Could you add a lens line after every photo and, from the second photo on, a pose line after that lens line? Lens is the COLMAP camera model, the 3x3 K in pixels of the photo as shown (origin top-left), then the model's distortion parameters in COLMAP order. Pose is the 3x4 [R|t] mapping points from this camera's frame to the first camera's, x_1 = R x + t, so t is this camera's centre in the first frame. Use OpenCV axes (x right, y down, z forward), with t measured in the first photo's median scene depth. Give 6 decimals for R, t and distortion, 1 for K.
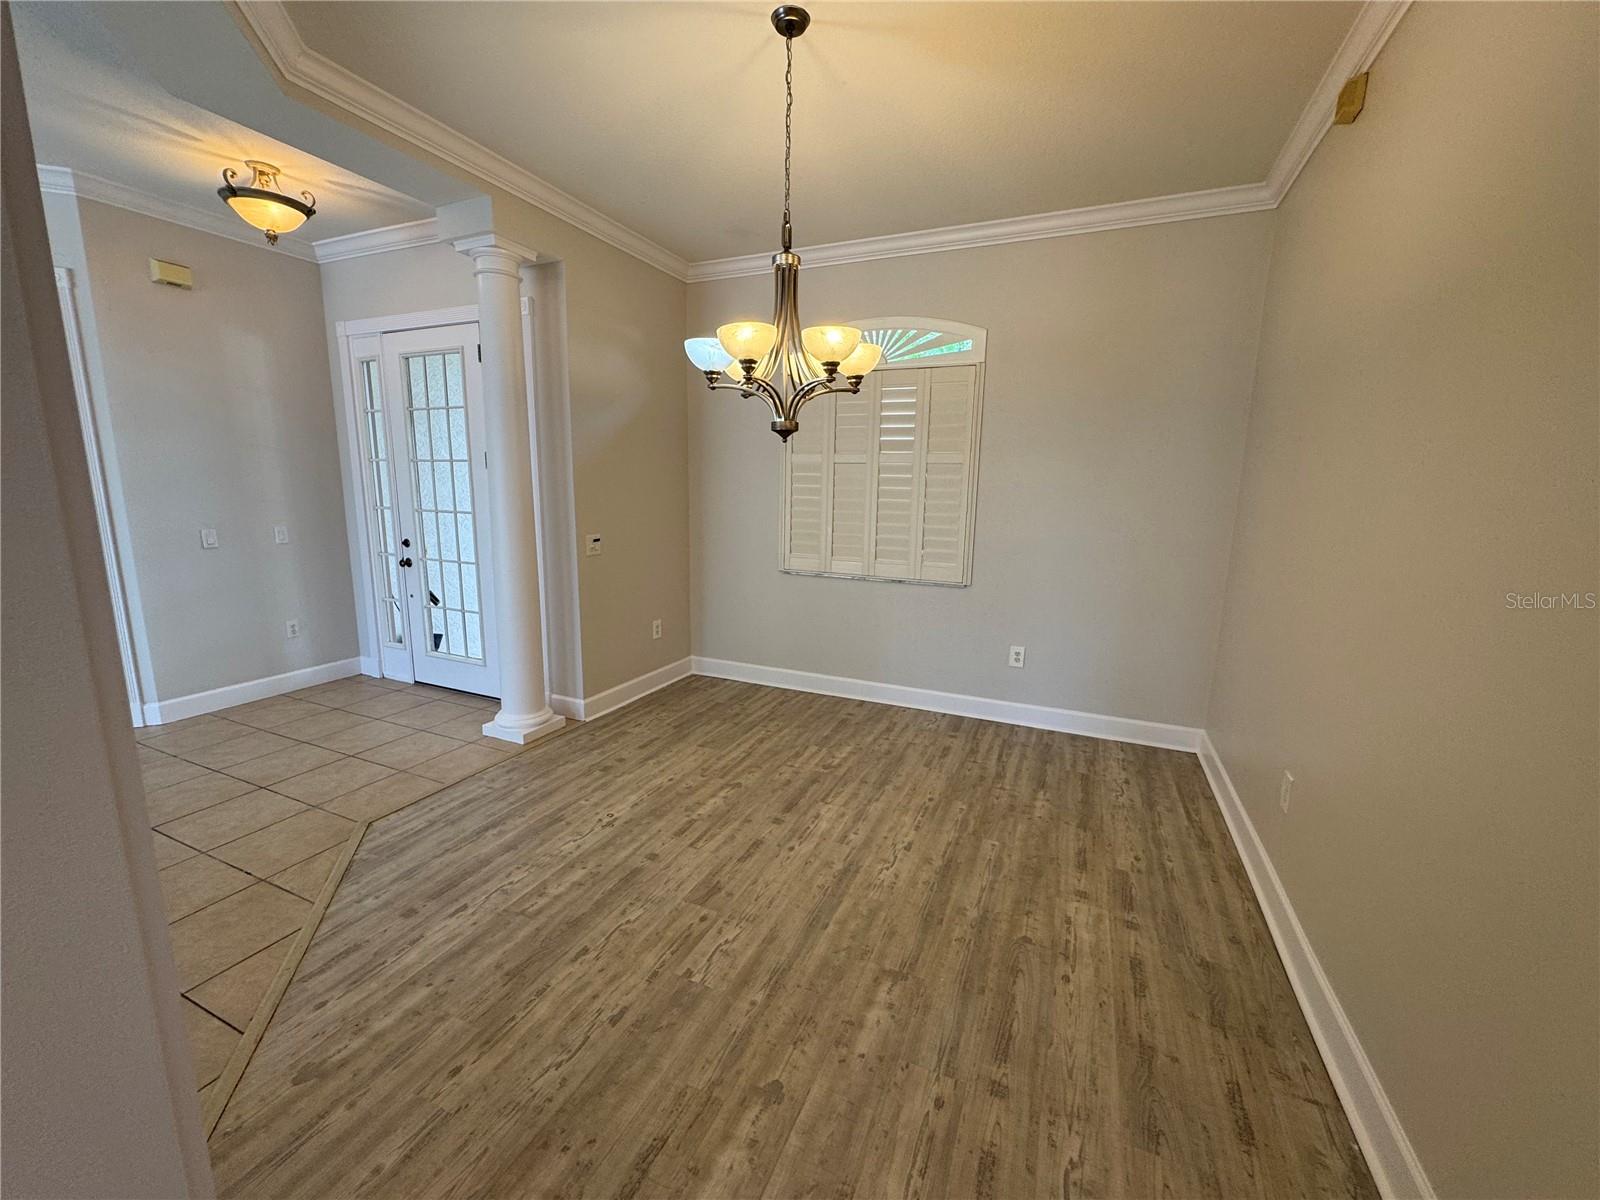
lens RADIAL K [[643.3, 0, 808.3], [0, 643.3, 594.2], [0, 0, 1]] dist [-0.004098, 0.000175]
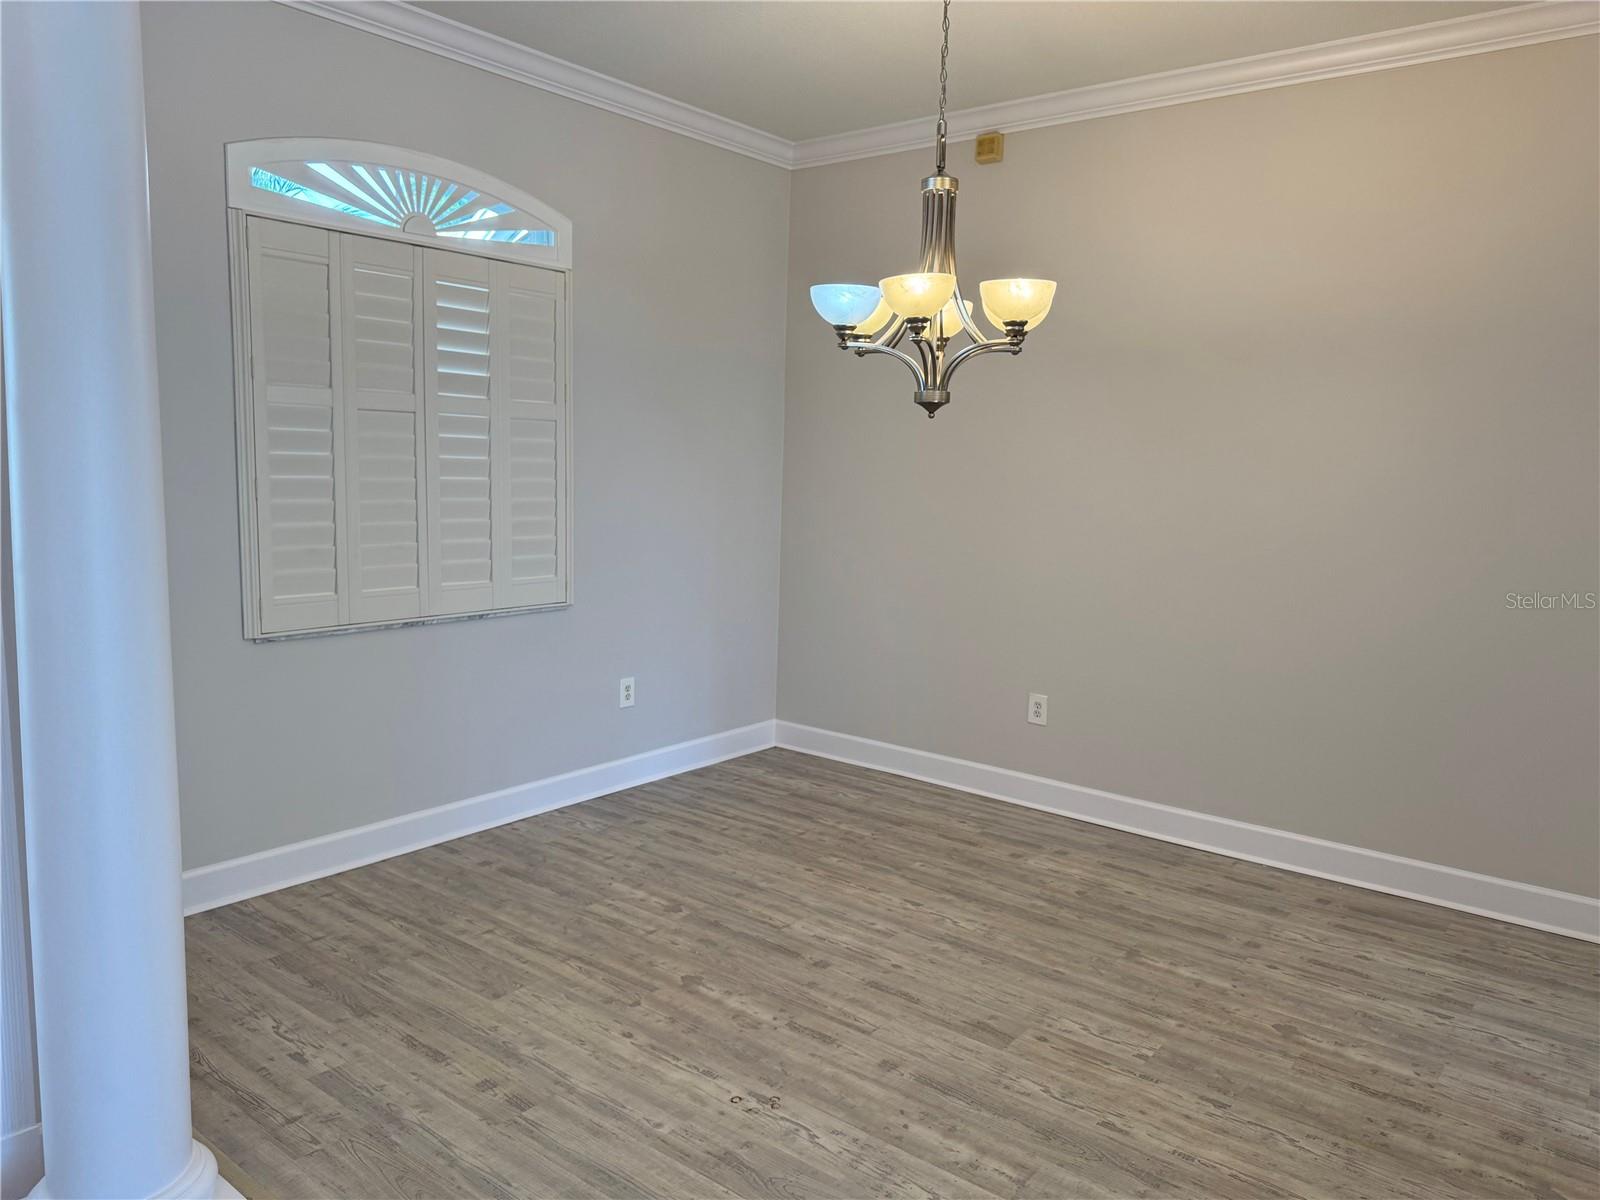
lens RADIAL K [[1128.8, 0, 791.6], [0, 1128.8, 589.9], [0, 0, 1]] dist [0.030370, -0.036739]
pose [[0.272934, -0.133000, 0.952795, -1.056285], [0.141212, 0.985209, 0.097073, -0.143531], [-0.951613, 0.108051, 0.287678, 0.601093]]
